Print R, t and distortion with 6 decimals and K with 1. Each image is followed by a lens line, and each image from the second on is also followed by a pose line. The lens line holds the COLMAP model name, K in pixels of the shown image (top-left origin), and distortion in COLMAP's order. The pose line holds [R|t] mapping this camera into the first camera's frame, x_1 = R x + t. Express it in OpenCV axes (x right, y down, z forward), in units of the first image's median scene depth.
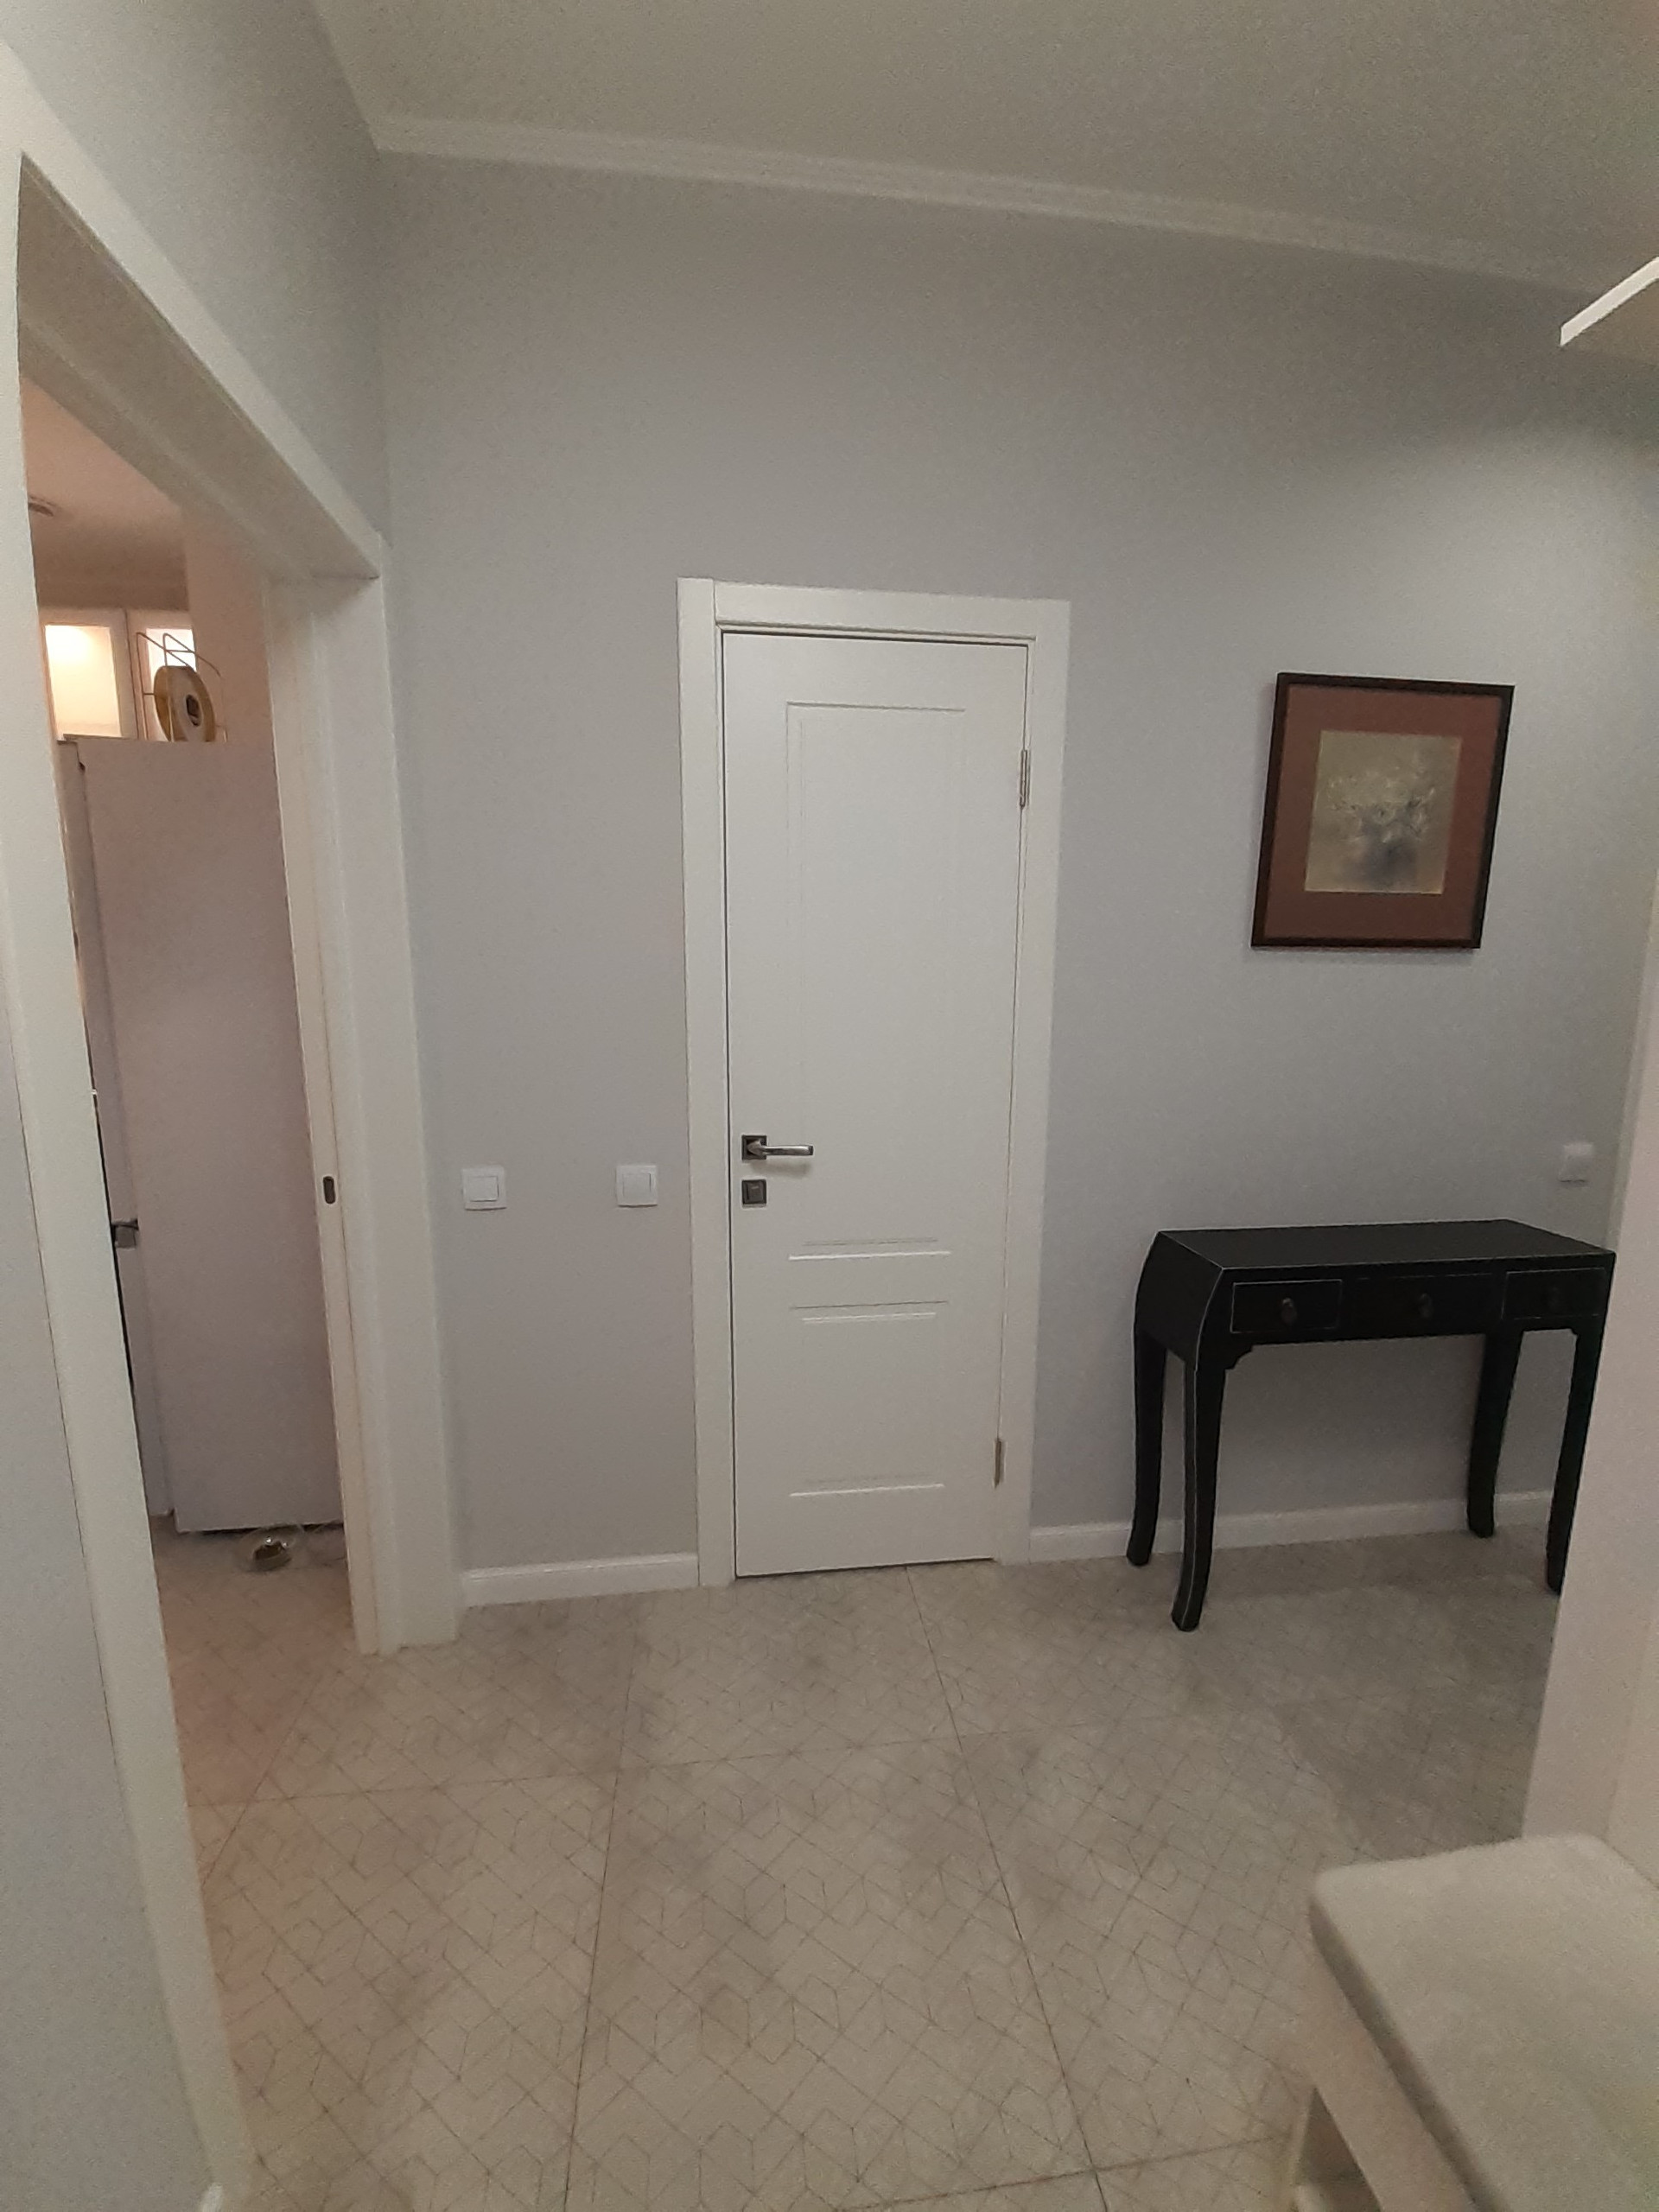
lens RADIAL K [[876.5, 0, 829.5], [0, 876.5, 1111.1], [0, 0, 1]] dist [0.000058, -0.005932]
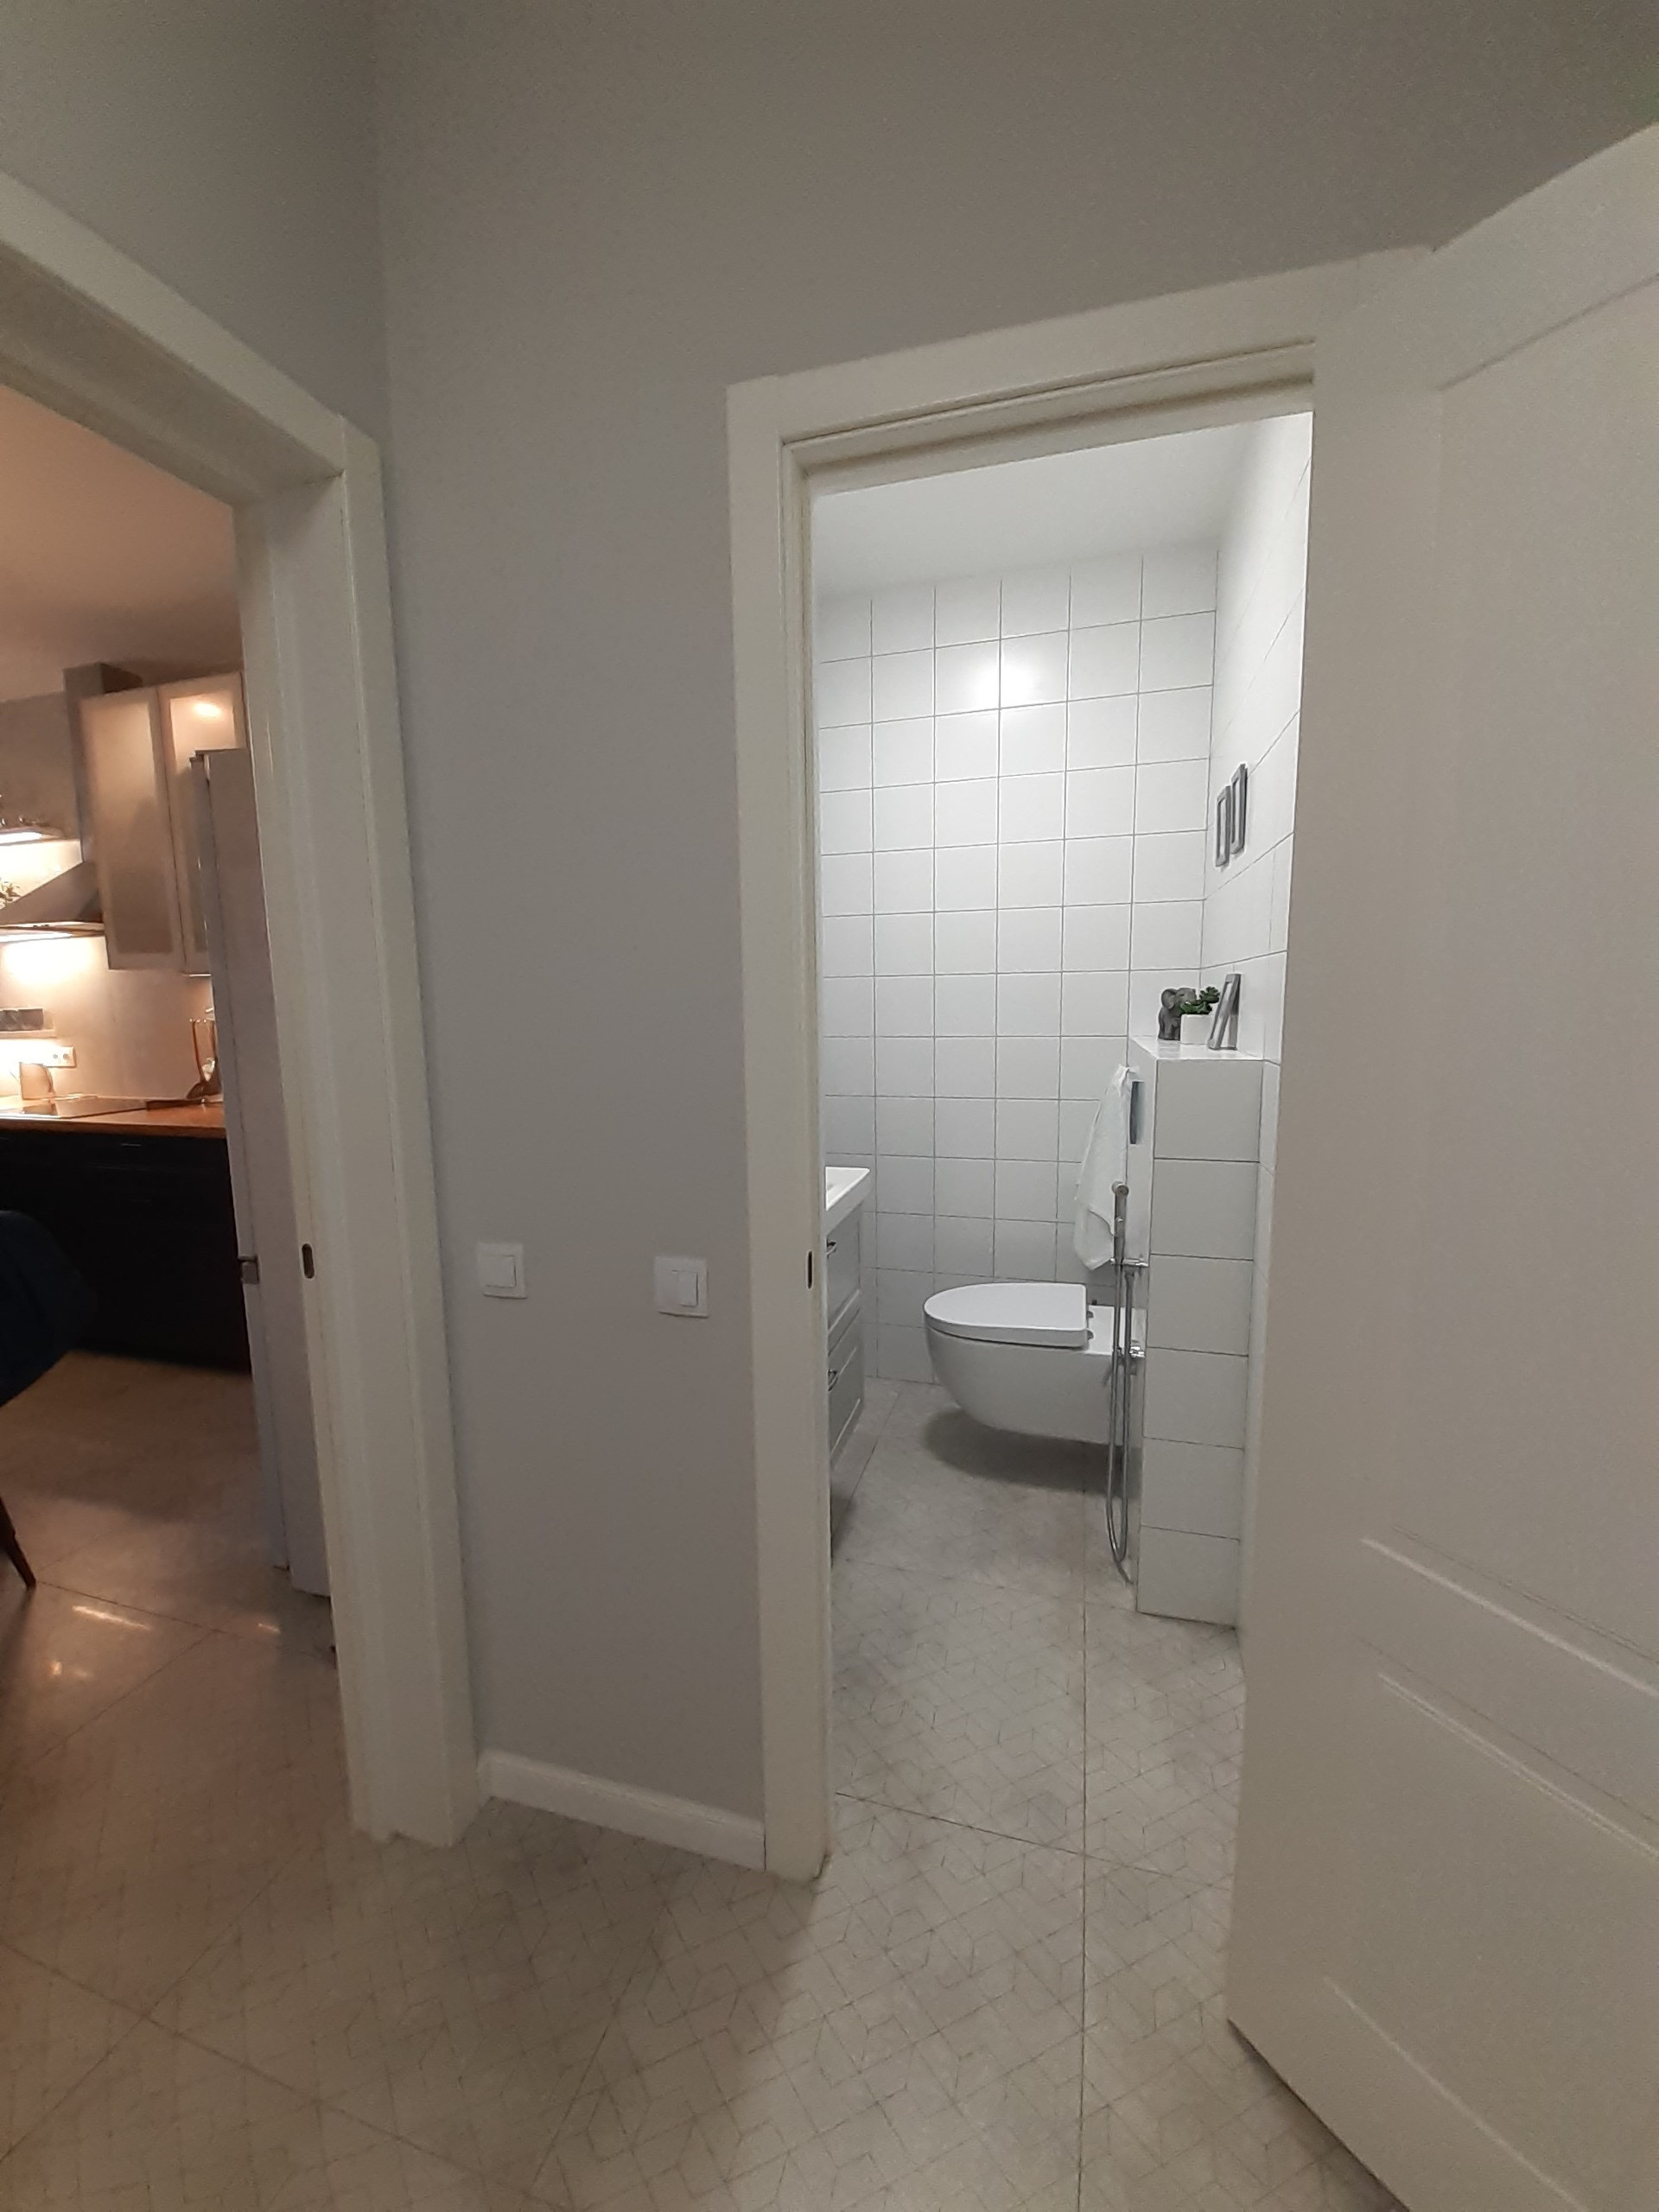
lens RADIAL K [[876.5, 0, 829.1], [0, 876.5, 1107.7], [0, 0, 1]] dist [0.000058, -0.005932]
pose [[0.912653, 0.034808, -0.407251, 0.189830], [-0.042754, 0.999031, -0.010425, -0.063514], [0.406494, 0.026927, 0.913257, 0.456023]]
